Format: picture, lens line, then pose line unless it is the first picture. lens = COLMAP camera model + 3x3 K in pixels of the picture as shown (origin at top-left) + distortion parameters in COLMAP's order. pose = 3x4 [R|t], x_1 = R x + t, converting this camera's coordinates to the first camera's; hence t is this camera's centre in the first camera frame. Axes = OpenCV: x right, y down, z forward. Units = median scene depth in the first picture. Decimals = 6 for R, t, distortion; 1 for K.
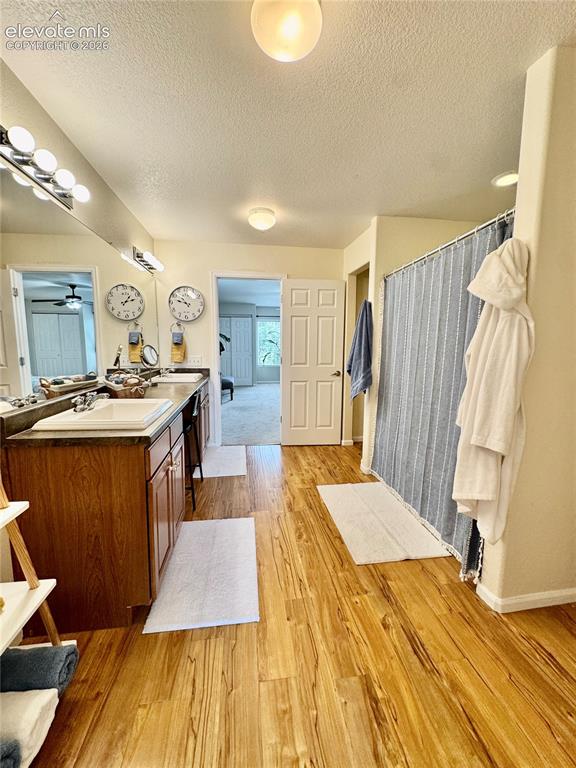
lens RADIAL K [[307.3, 0, 288.0], [0, 307.3, 384.0], [0, 0, 1]] dist [-0.003267, 0.000055]
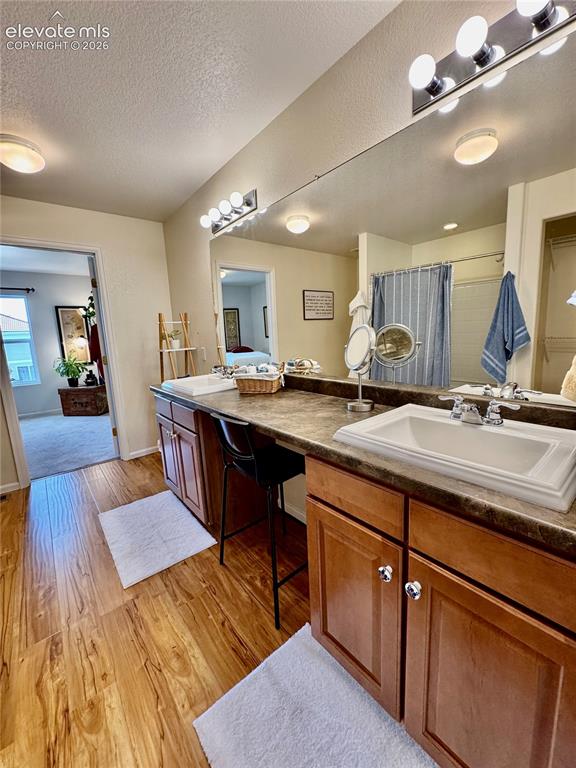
lens RADIAL K [[307.3, 0, 288.0], [0, 307.3, 384.0], [0, 0, 1]] dist [-0.003267, 0.000055]
pose [[-0.853634, 0.113767, -0.508297, -0.116367], [-0.028721, 0.964091, 0.264016, -0.179125], [0.520081, 0.239972, -0.819713, 1.492648]]
